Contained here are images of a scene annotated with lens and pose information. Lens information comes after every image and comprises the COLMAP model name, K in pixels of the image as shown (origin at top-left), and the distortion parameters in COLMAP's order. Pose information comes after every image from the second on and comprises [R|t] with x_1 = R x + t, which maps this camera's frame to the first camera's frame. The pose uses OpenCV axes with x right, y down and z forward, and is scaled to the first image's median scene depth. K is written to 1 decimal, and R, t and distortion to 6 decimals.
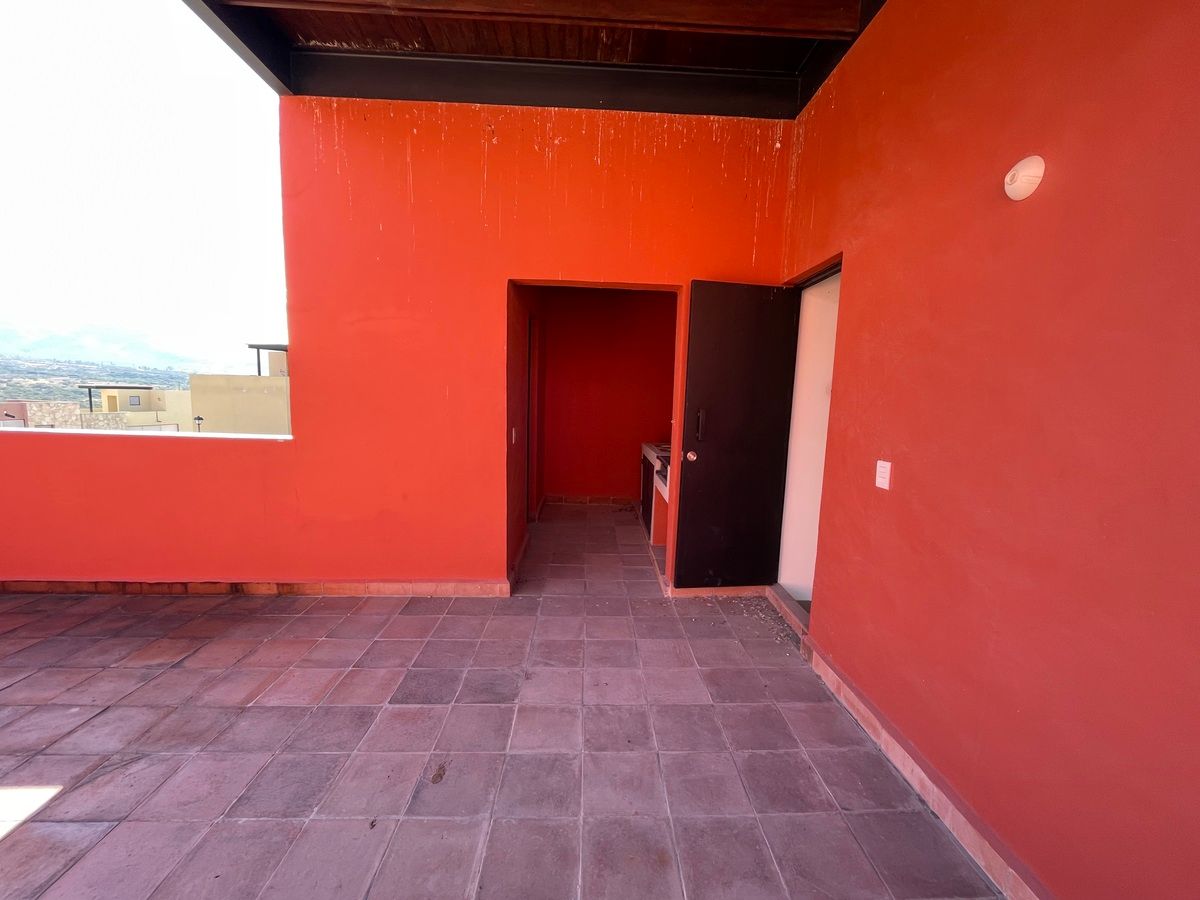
lens RADIAL K [[488.5, 0, 602.7], [0, 488.5, 450.2], [0, 0, 1]] dist [-0.002453, 0.000353]
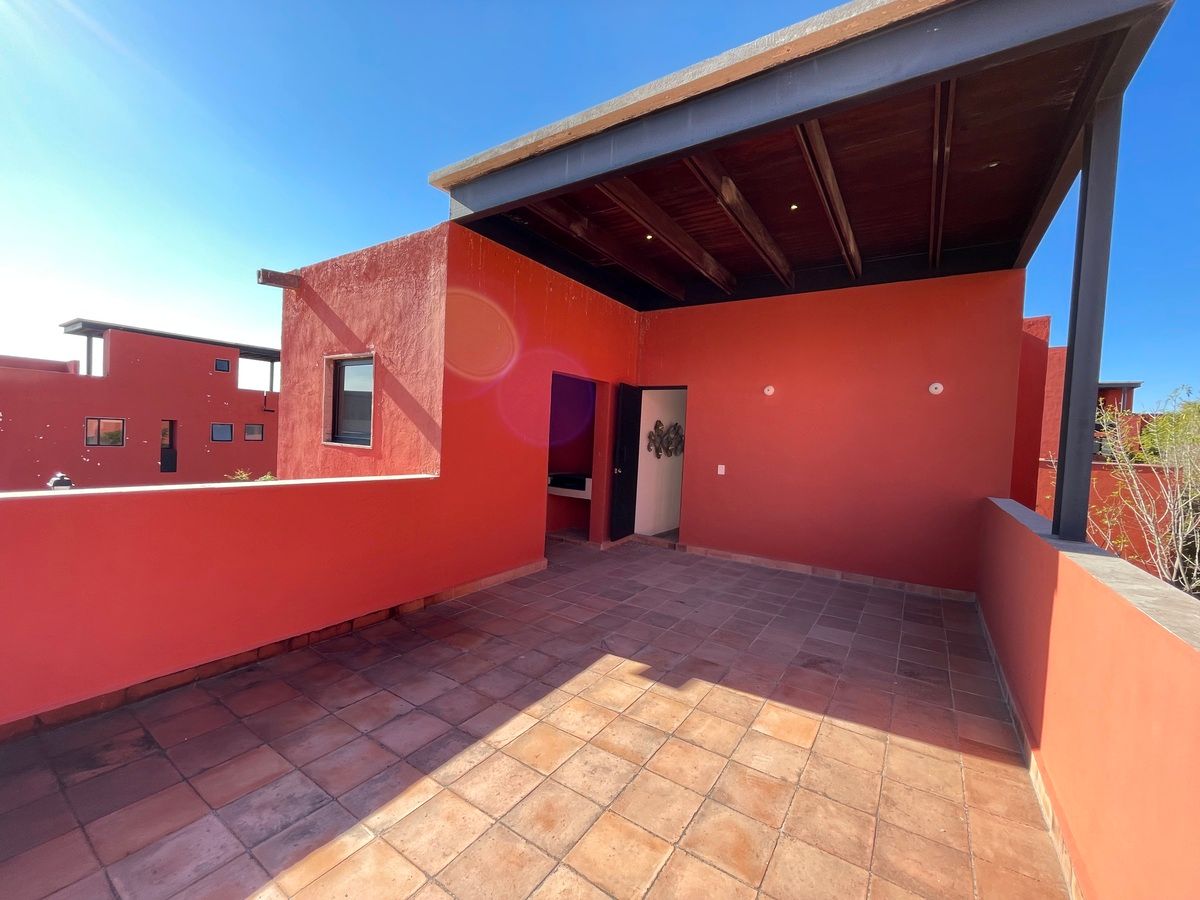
lens RADIAL K [[488.5, 0, 601.3], [0, 488.5, 451.9], [0, 0, 1]] dist [-0.002453, 0.000353]
pose [[0.580338, -0.029934, 0.813825, -1.757161], [0.064543, 0.997871, -0.009322, -0.058956], [-0.811814, 0.057937, 0.581035, -0.095696]]
